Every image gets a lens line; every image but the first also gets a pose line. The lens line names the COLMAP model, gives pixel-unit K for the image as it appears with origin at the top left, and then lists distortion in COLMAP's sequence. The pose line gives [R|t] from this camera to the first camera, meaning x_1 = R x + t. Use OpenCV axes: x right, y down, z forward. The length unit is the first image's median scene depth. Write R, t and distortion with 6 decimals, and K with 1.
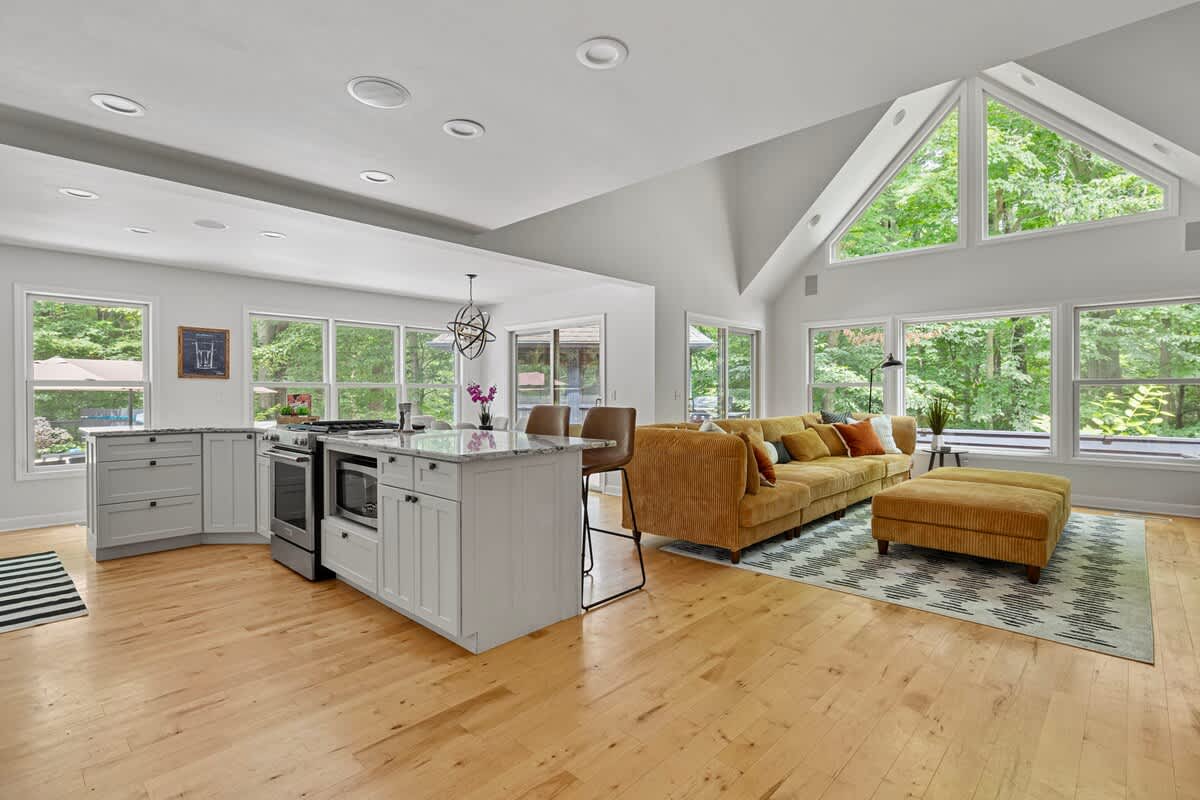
lens RADIAL K [[572.4, 0, 600.0], [0, 572.4, 400.0], [0, 0, 1]] dist [-0.009891, 0.000447]
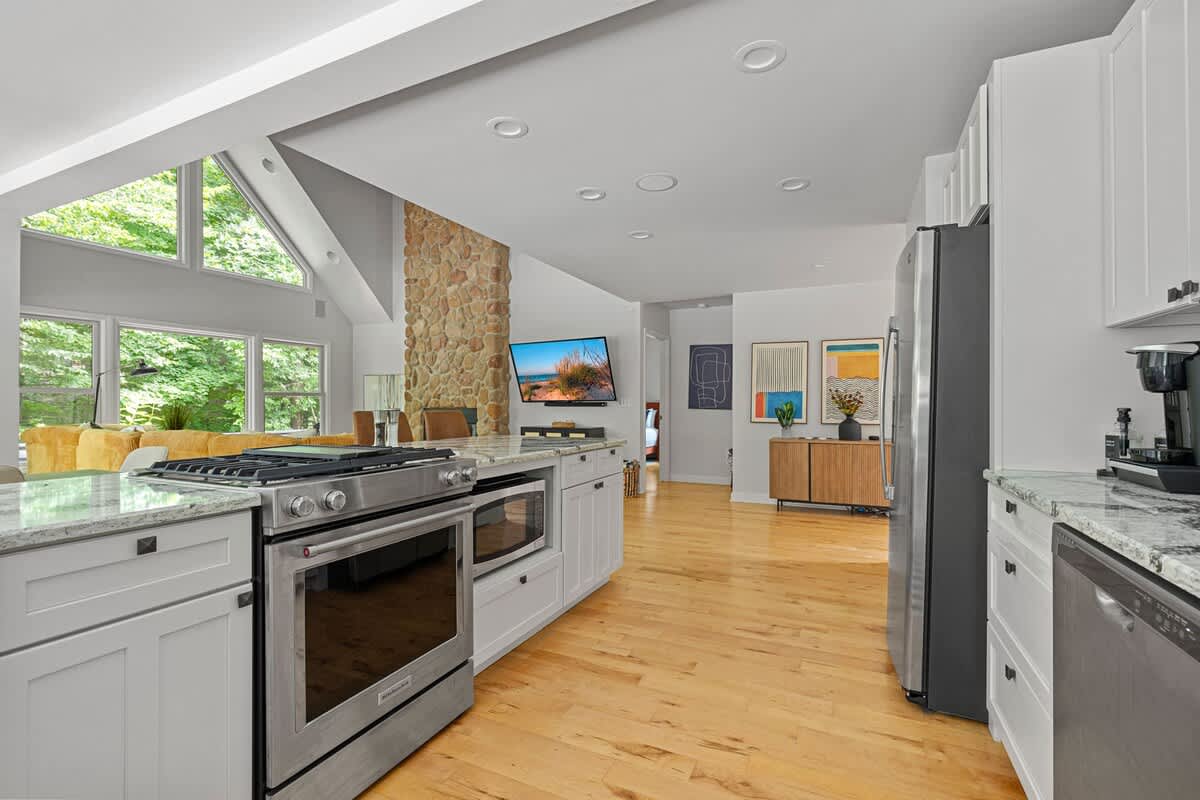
lens RADIAL K [[530.6, 0, 600.0], [0, 530.6, 400.0], [0, 0, 1]] dist [-0.001173, -0.000146]
pose [[-0.300996, 0.005472, 0.953610, -0.761869], [0.012939, 0.999915, -0.001653, -0.002941], [-0.953537, 0.011841, -0.301042, 0.727365]]
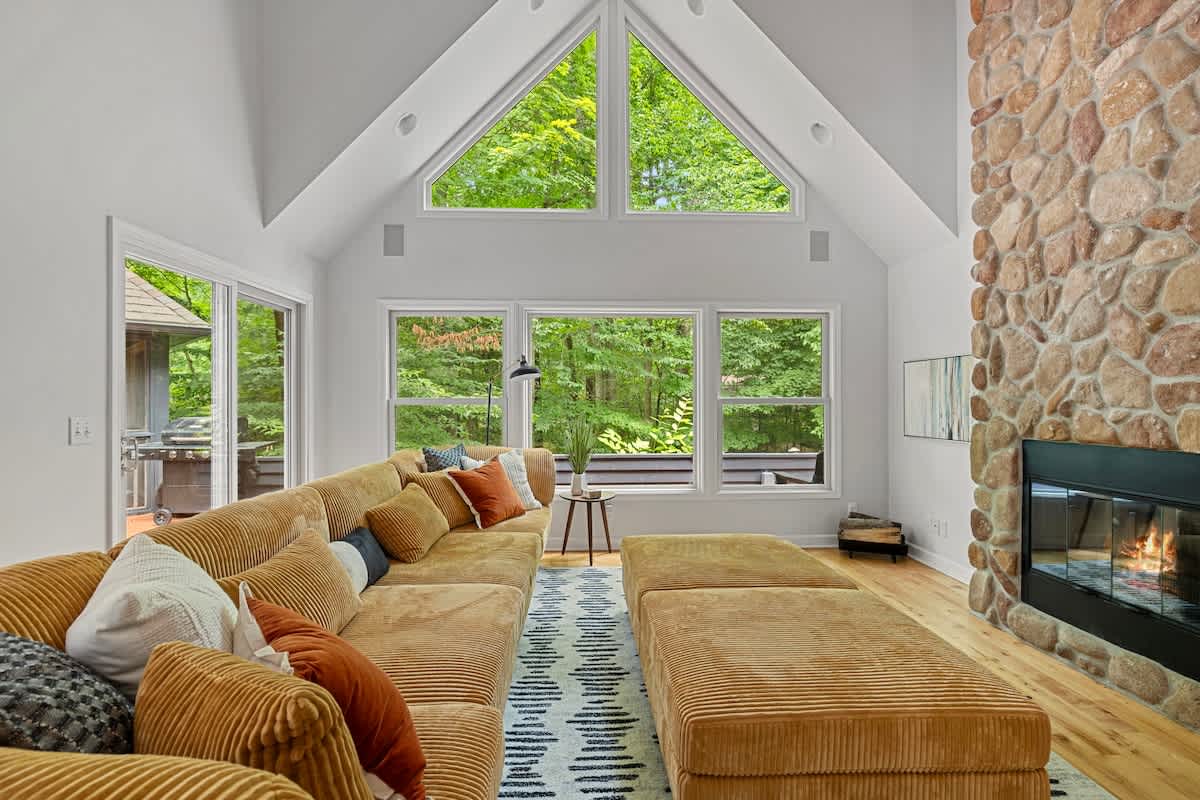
lens RADIAL K [[558.8, 0, 600.0], [0, 558.8, 400.0], [0, 0, 1]] dist [-0.003154, -0.000742]
pose [[0.705254, 0.002808, 0.708950, 0.153669], [0.008383, 0.999889, -0.012300, -0.028620], [-0.708906, 0.014618, 0.705152, 0.648950]]
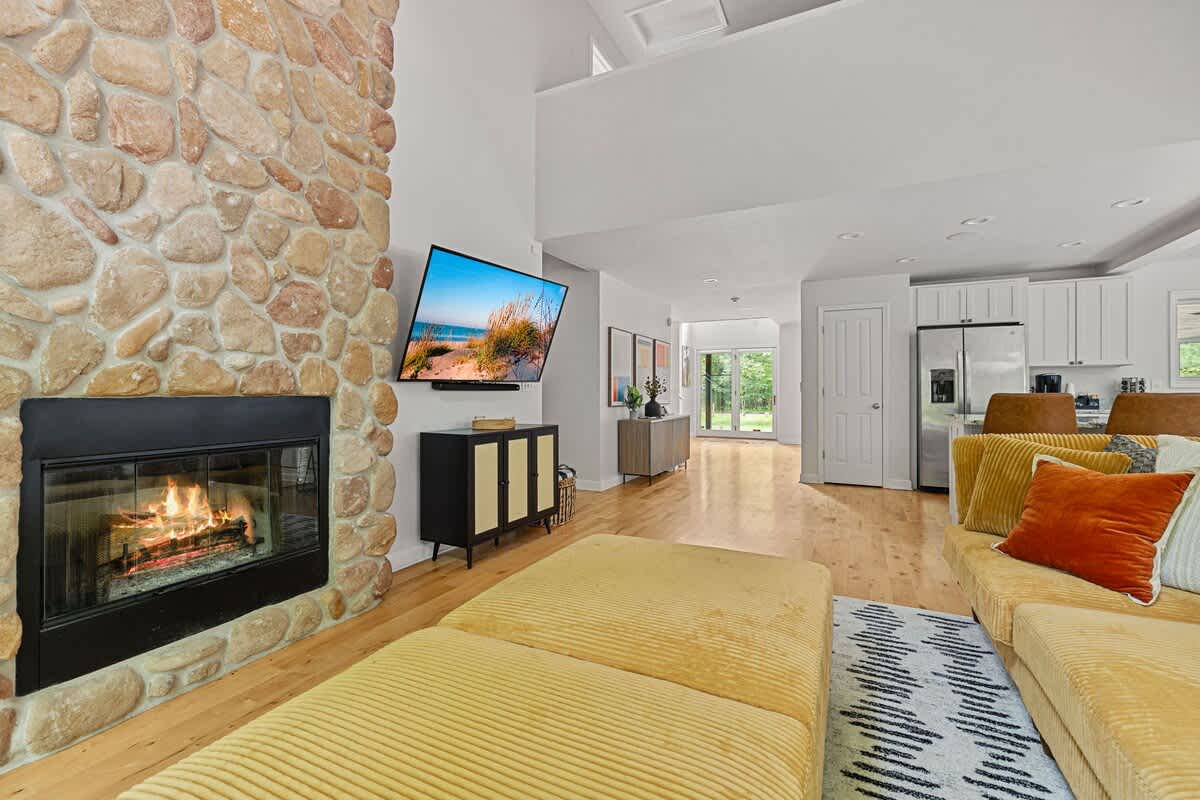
lens RADIAL K [[524.6, 0, 600.0], [0, 524.6, 400.0], [0, 0, 1]] dist [-0.000568, -0.000166]
pose [[-0.956763, 0.009135, -0.290725, 0.677153], [0.002097, 0.999697, 0.024511, 0.004604], [0.290861, 0.022842, -0.956493, 1.161925]]
